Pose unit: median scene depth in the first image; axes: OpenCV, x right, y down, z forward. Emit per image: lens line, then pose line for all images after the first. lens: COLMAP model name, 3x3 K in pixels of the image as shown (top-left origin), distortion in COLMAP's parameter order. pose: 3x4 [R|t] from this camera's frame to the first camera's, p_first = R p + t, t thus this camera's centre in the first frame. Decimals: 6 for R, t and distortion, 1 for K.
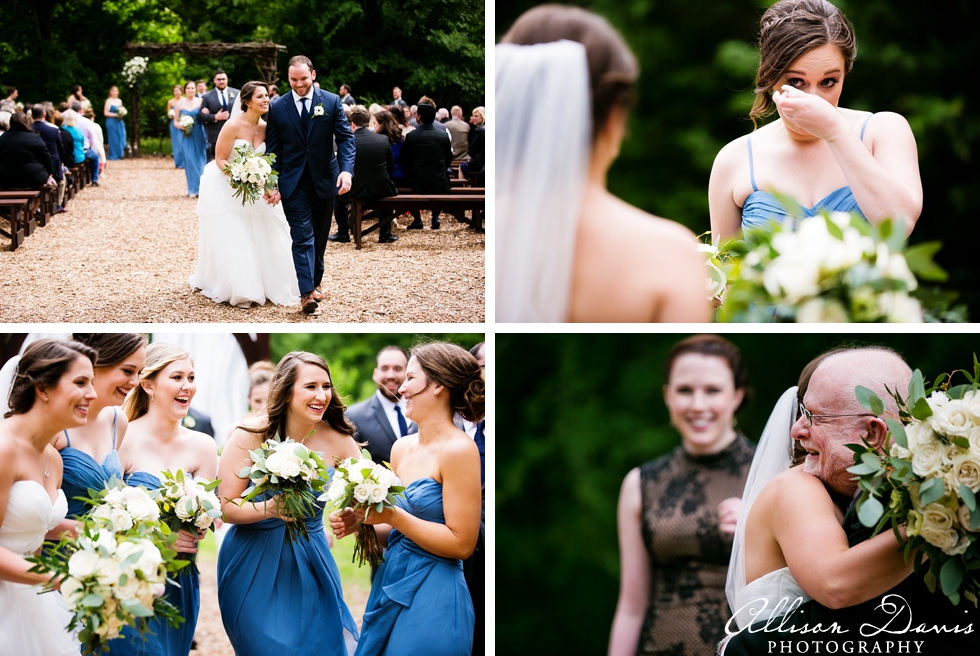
lens RADIAL K [[2287.2, 0, 489.4], [0, 2287.2, 327.7], [0, 0, 1]] dist [-0.250129, 0.000000]
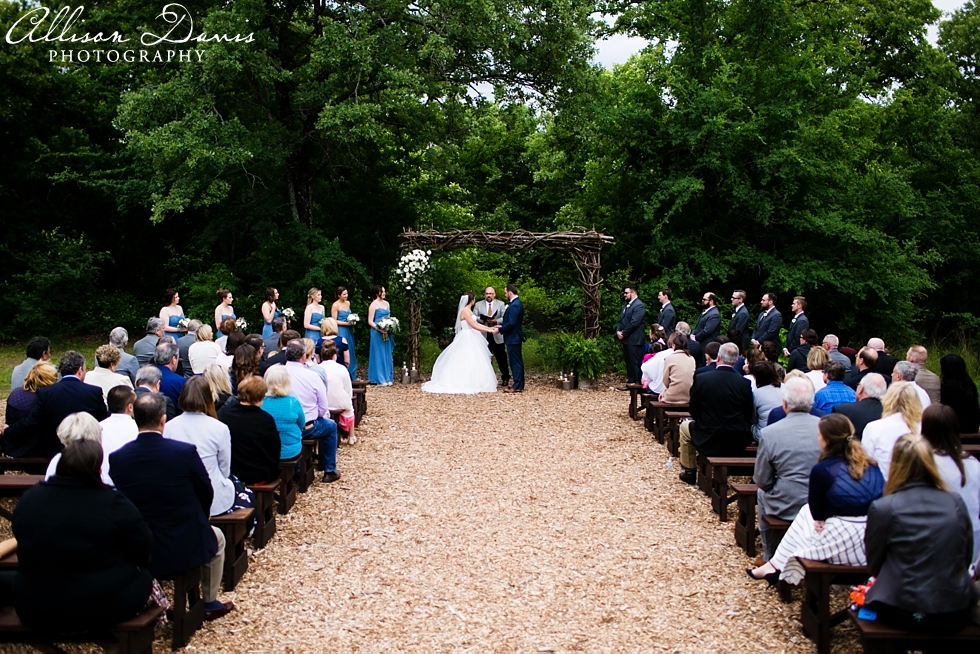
lens RADIAL K [[982.7, 0, 490.1], [0, 982.7, 327.2], [0, 0, 1]] dist [-0.020618, 0.000000]
pose [[0.991070, 0.015348, -0.132455, -0.087503], [-0.016393, 0.999842, -0.006802, -0.091852], [0.132329, 0.008912, 0.991166, 0.679358]]
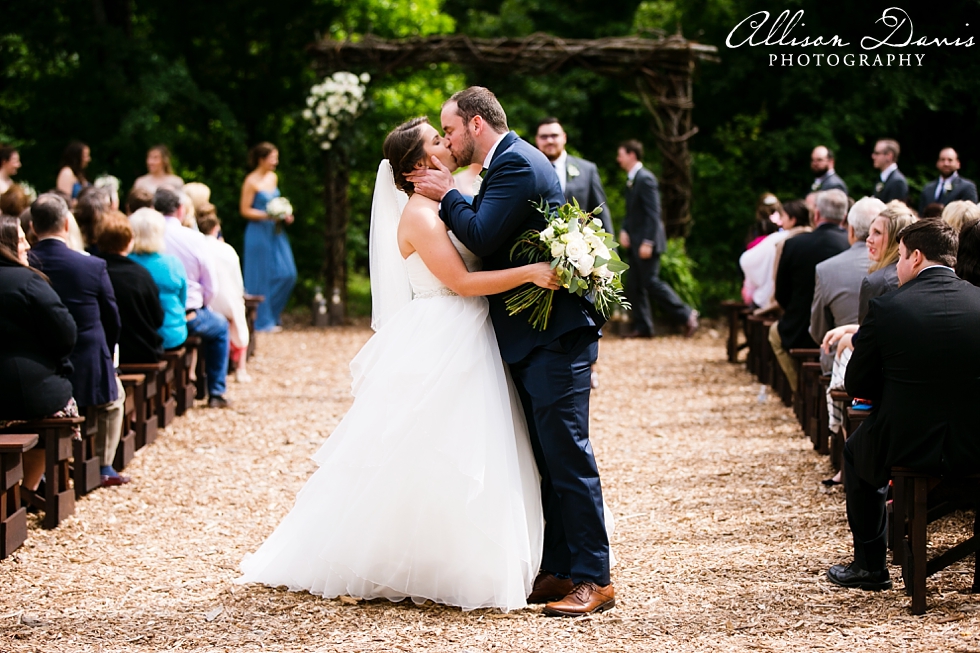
lens RADIAL K [[3639.6, 0, 492.6], [0, 3639.6, 328.2], [0, 0, 1]] dist [0.554045, 0.000000]
pose [[0.988844, 0.006327, -0.148821, -0.033245], [-0.013900, 0.998657, -0.049902, -0.042958], [0.148305, 0.051413, 0.987604, 0.371819]]
